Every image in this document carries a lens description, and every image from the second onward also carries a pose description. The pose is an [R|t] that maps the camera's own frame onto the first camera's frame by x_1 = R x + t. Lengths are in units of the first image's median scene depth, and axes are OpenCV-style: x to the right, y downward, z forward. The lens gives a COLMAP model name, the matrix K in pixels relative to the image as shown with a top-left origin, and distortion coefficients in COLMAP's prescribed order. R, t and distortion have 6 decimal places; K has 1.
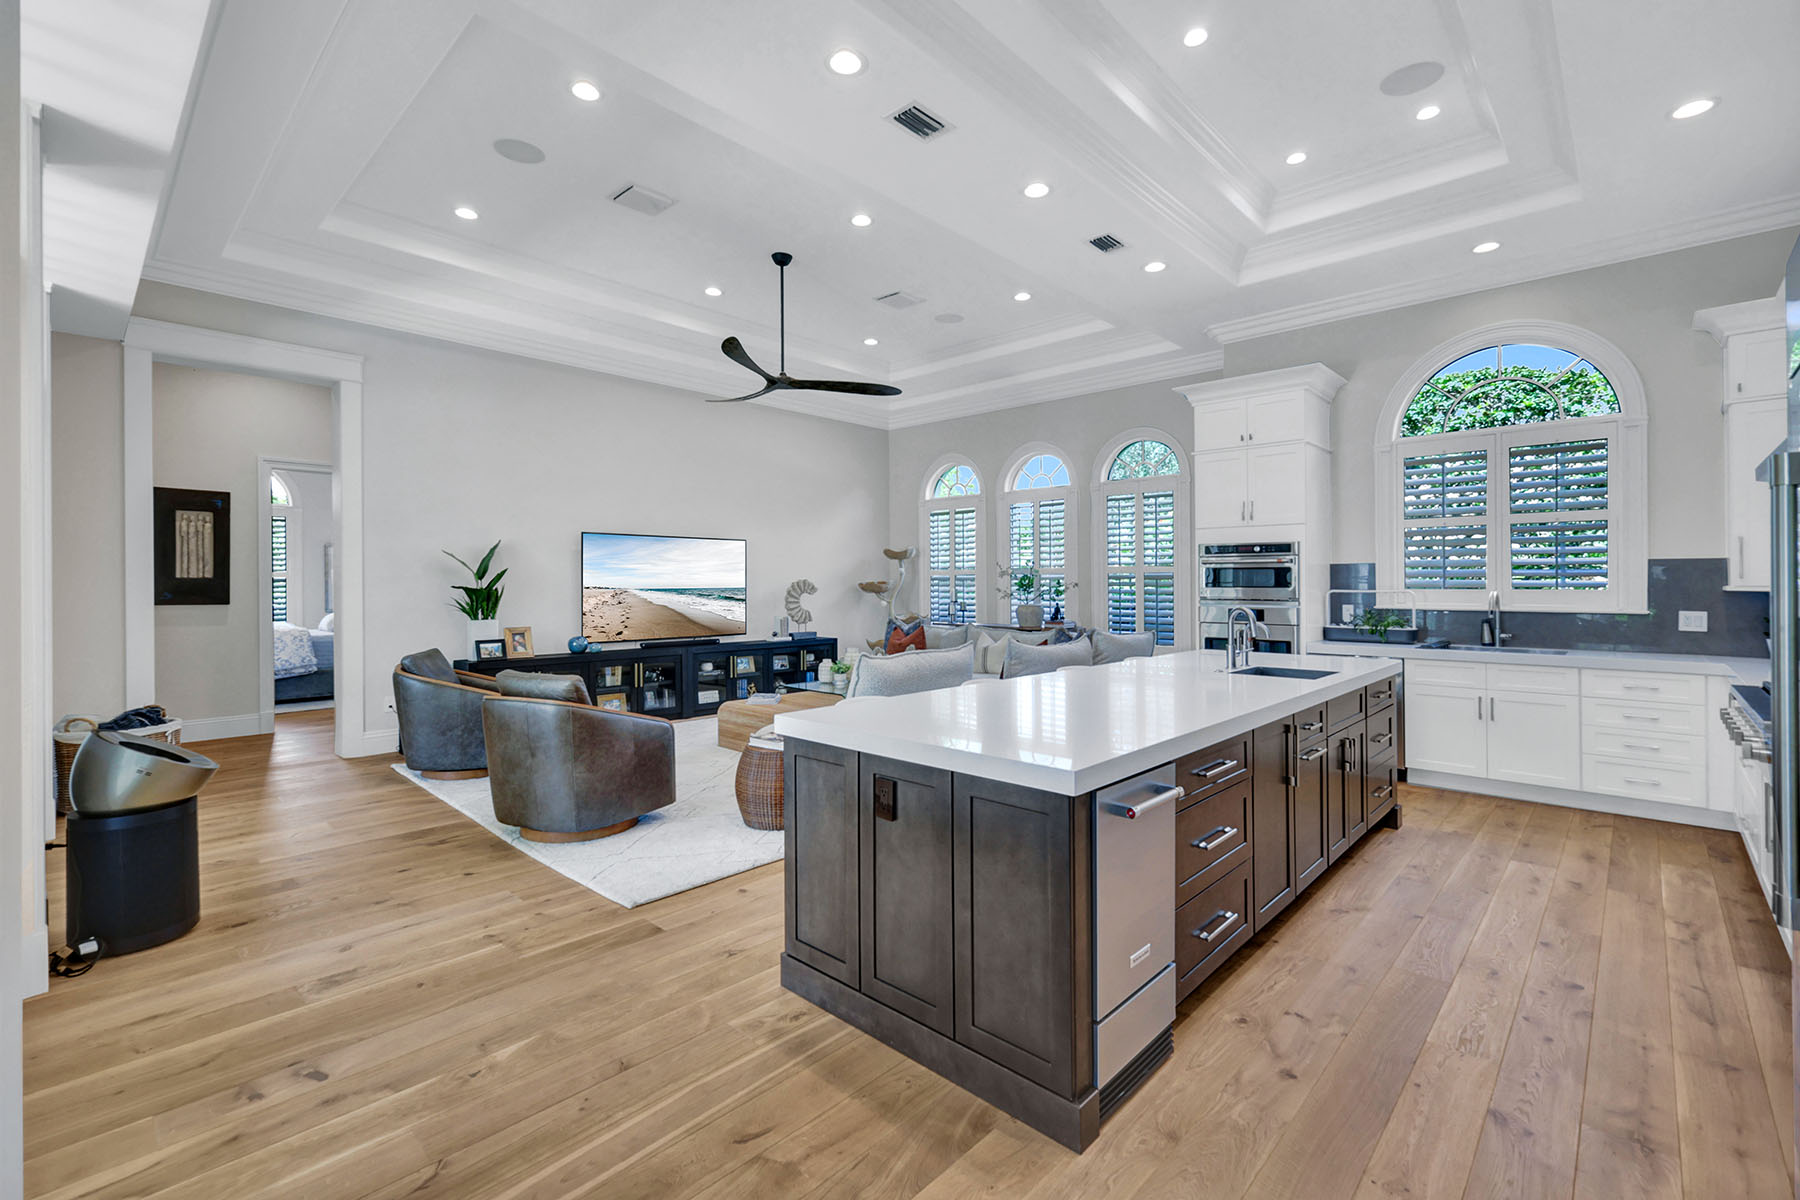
lens RADIAL K [[784.2, 0, 900.2], [0, 784.2, 585.3], [0, 0, 1]] dist [0.000303, 0.000105]
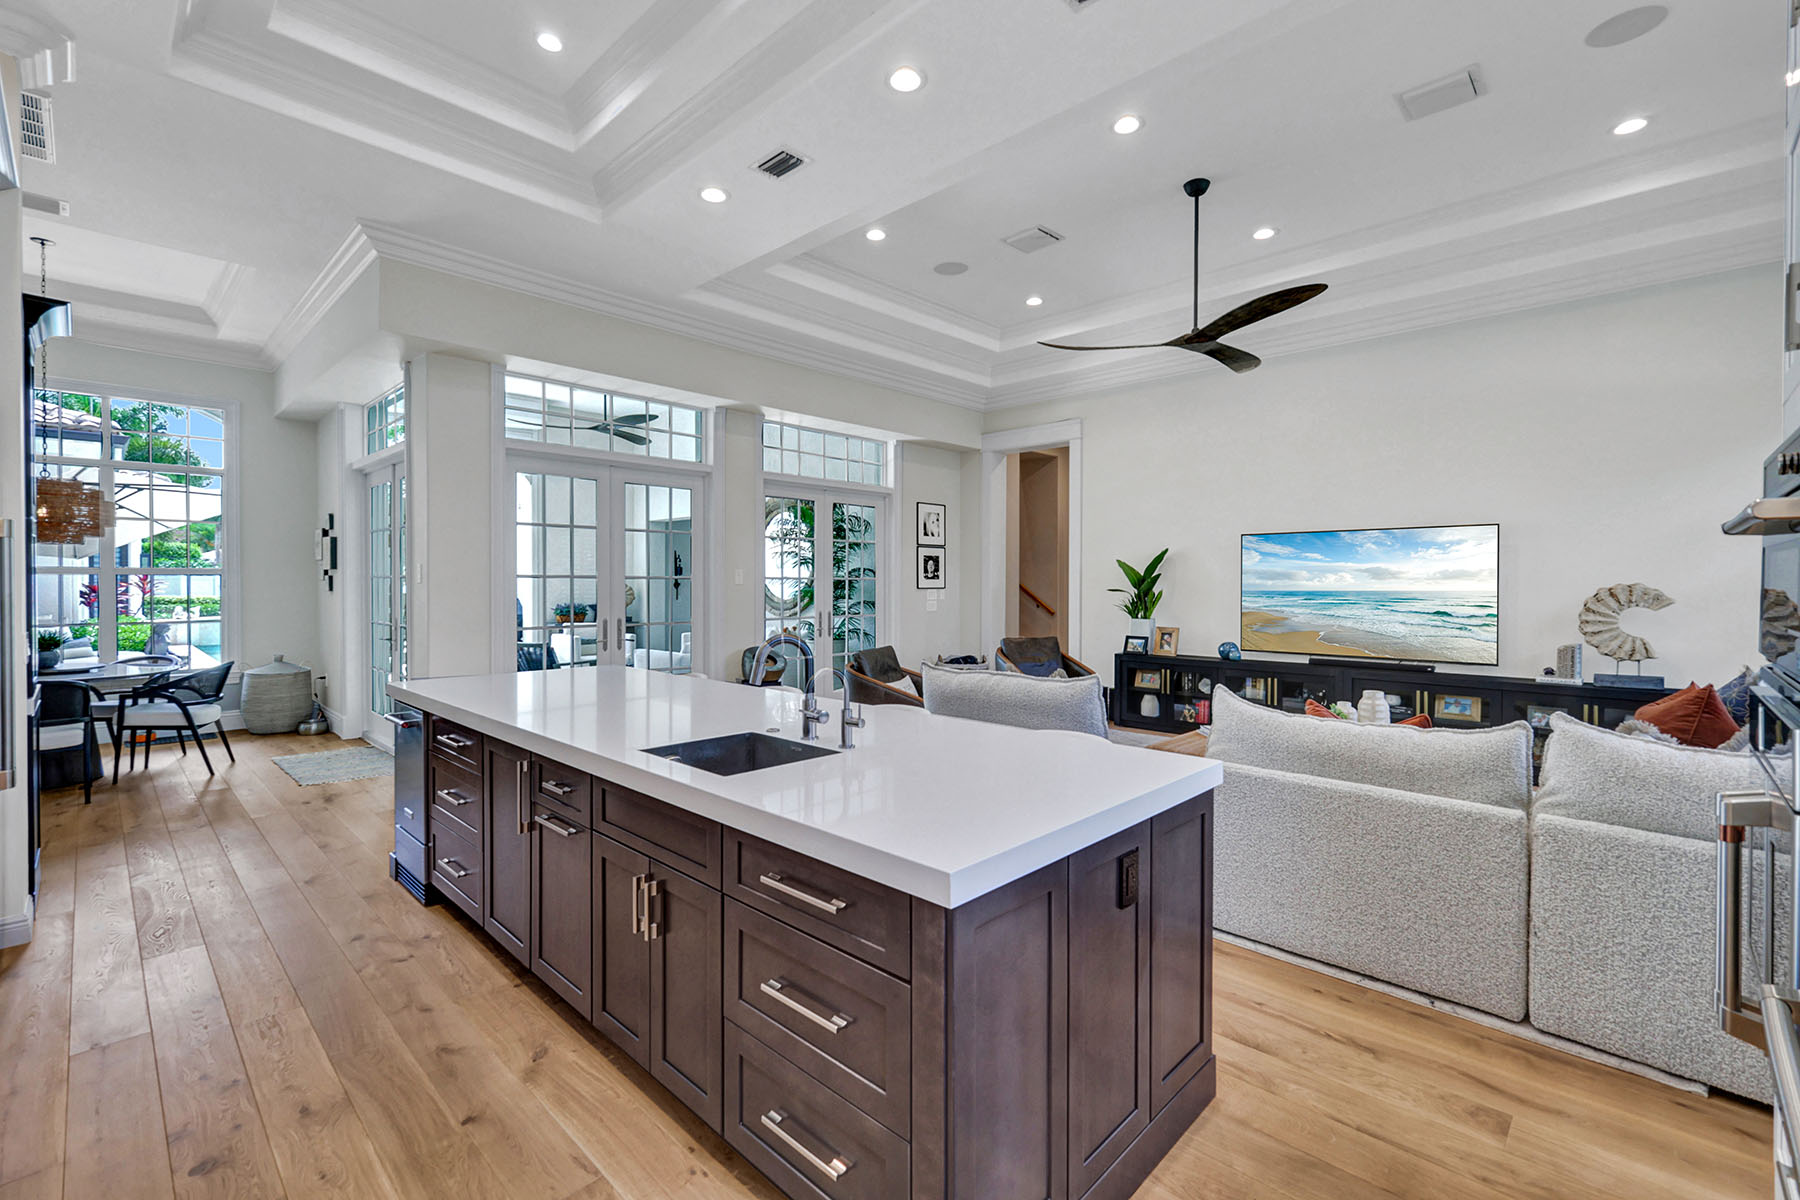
lens RADIAL K [[783.4, 0, 900.0], [0, 783.4, 600.0], [0, 0, 1]] dist [-0.001719, -0.000260]
pose [[-0.012736, 0.023345, -0.999646, 0.614821], [-0.004342, 0.999717, 0.023402, -0.008806], [0.999909, 0.004638, -0.012631, 0.651296]]
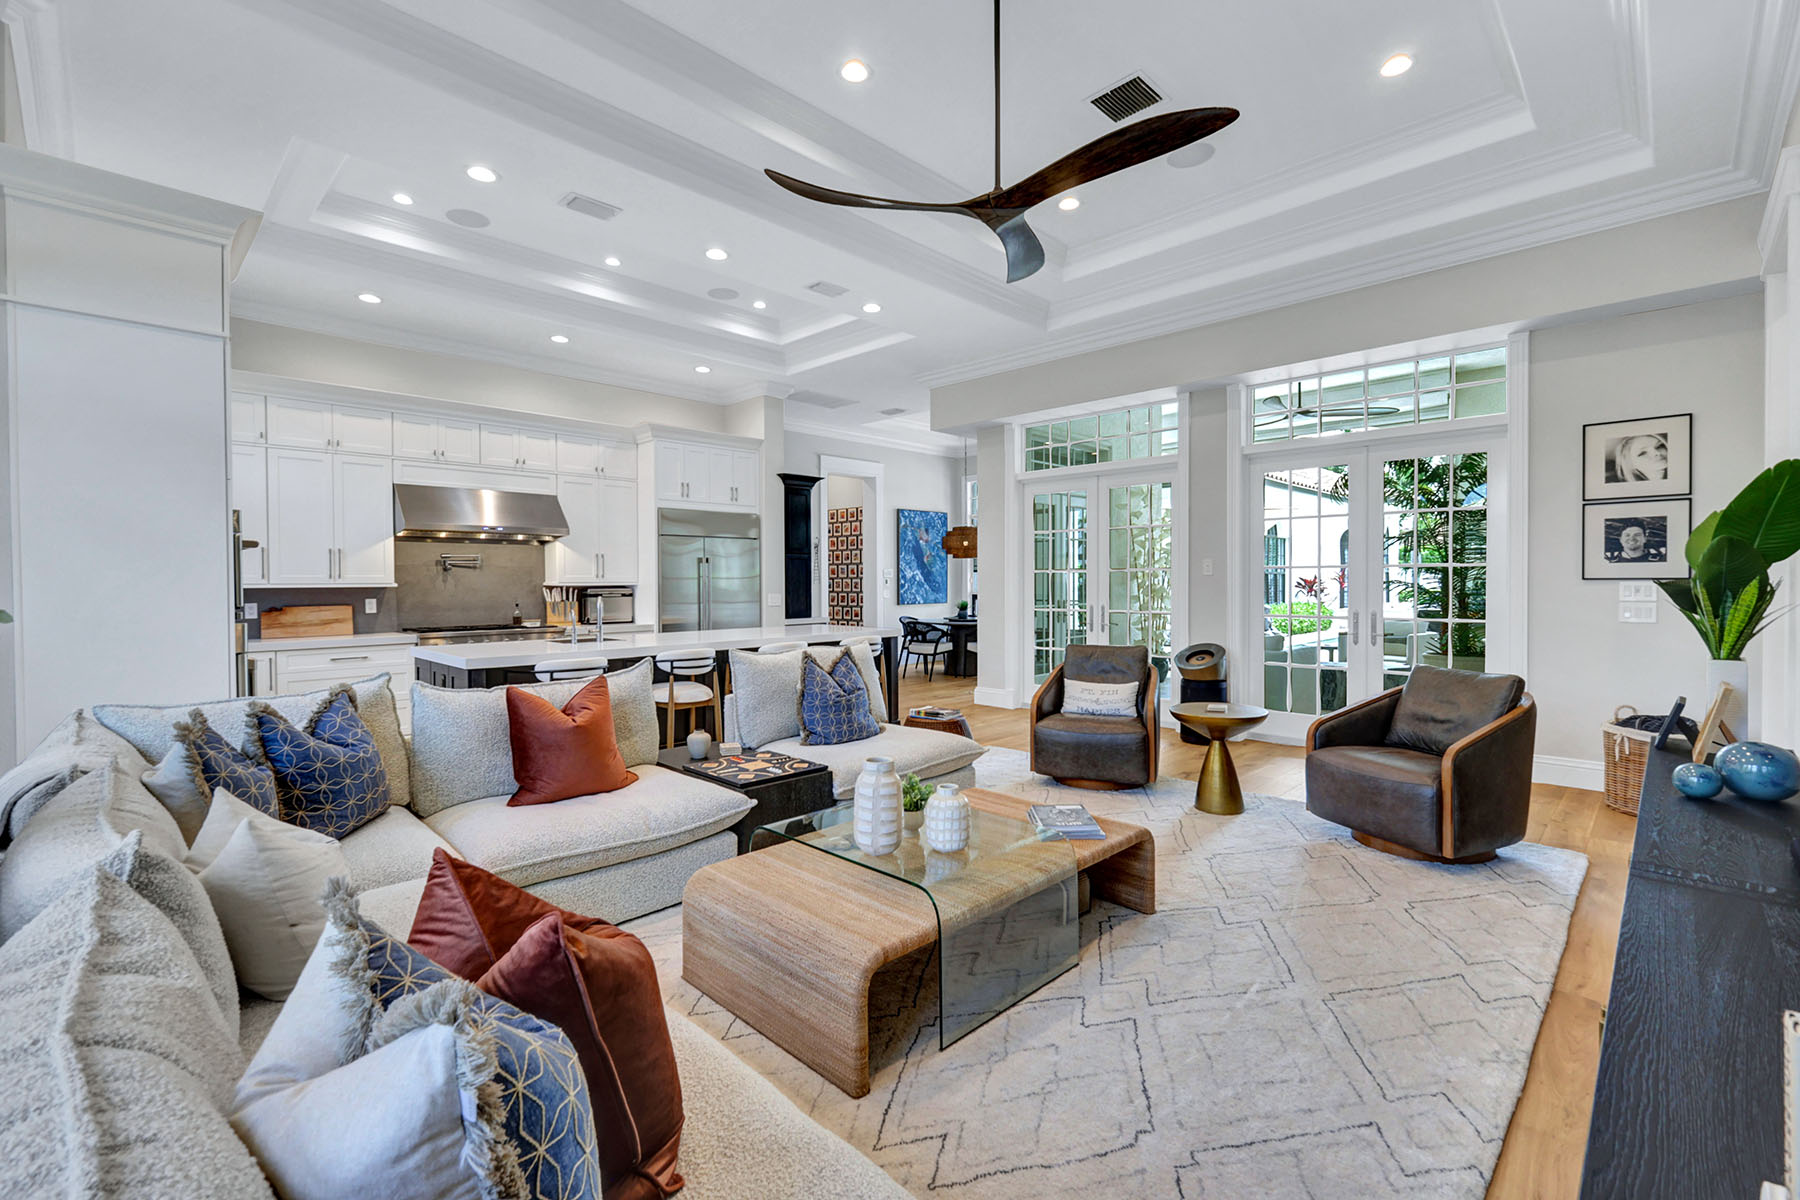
lens RADIAL K [[783.4, 0, 900.0], [0, 783.4, 600.0], [0, 0, 1]] dist [-0.001719, -0.000260]
pose [[-0.999621, 0.003908, 0.027262, -0.039127], [0.004572, 0.999693, 0.024337, 0.000336], [-0.027158, 0.024452, -0.999332, 1.372098]]
